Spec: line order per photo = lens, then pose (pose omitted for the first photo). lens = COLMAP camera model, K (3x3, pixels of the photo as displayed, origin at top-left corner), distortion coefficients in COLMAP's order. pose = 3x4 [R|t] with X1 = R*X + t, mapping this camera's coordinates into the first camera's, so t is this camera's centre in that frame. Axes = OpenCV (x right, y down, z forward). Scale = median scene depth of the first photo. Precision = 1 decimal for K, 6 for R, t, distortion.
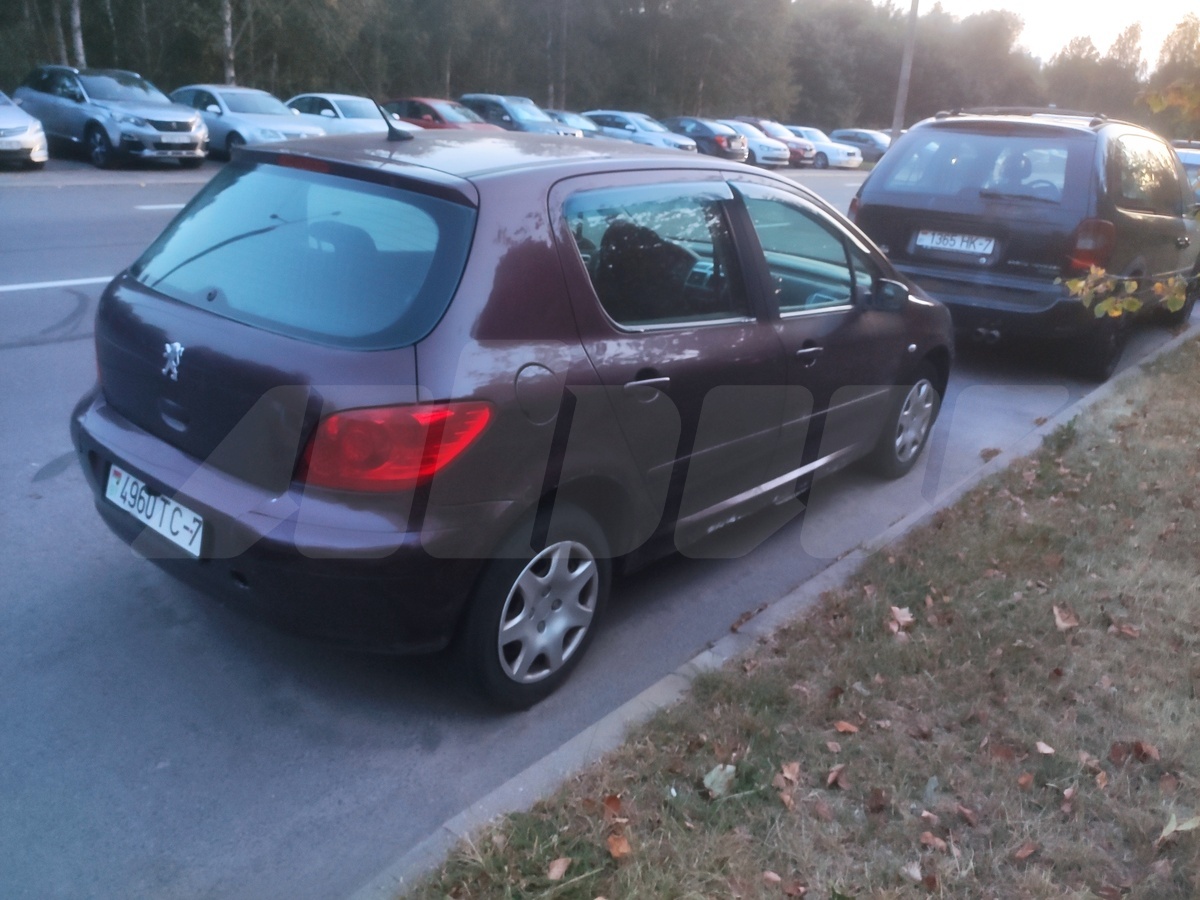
lens RADIAL K [[897.3, 0, 600.0], [0, 897.3, 450.0], [0, 0, 1]] dist [0.065089, -0.112278]
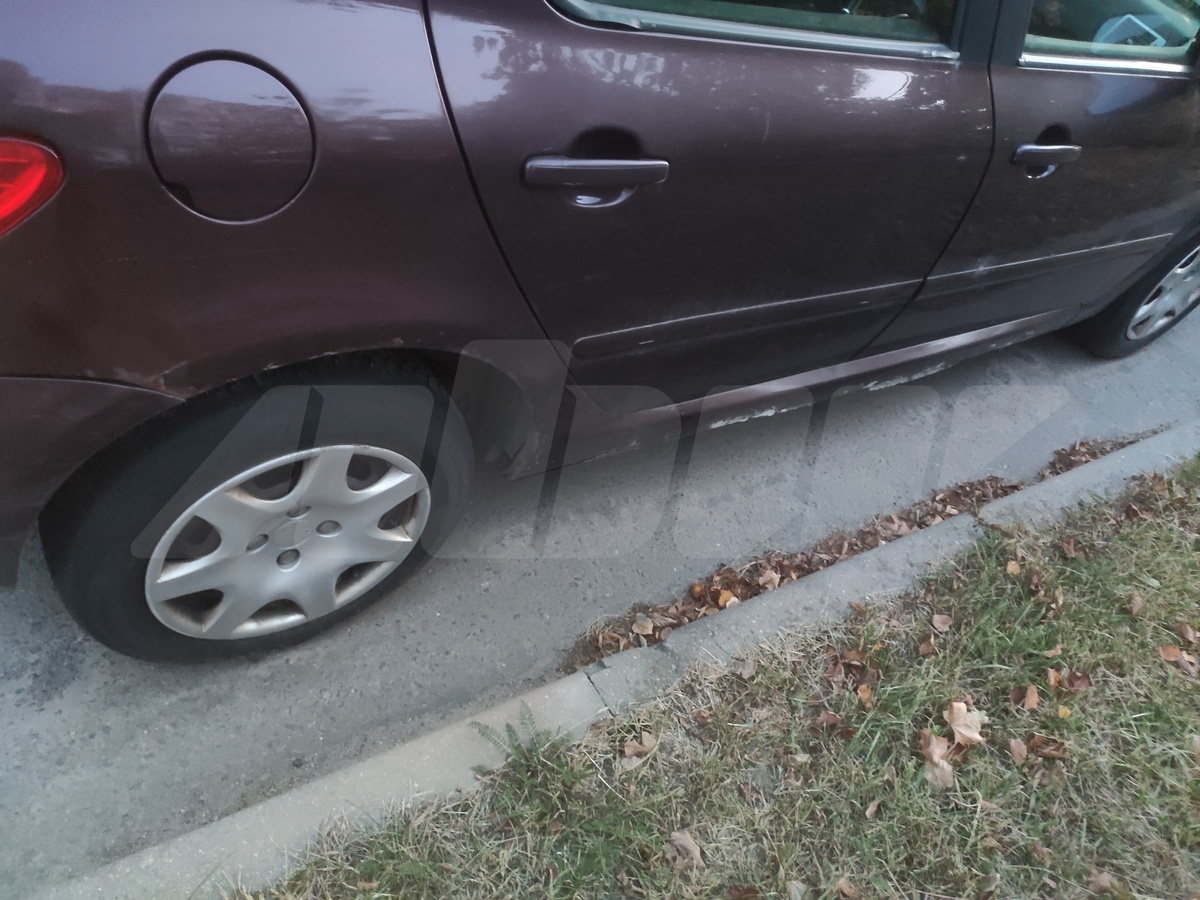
lens RADIAL K [[897.3, 0, 600.0], [0, 897.3, 450.0], [0, 0, 1]] dist [0.065089, -0.112278]
pose [[0.935958, 0.340641, -0.089144, 0.132620], [-0.273689, 0.863083, 0.424479, -0.136017], [0.221533, -0.372896, 0.901039, 0.568669]]
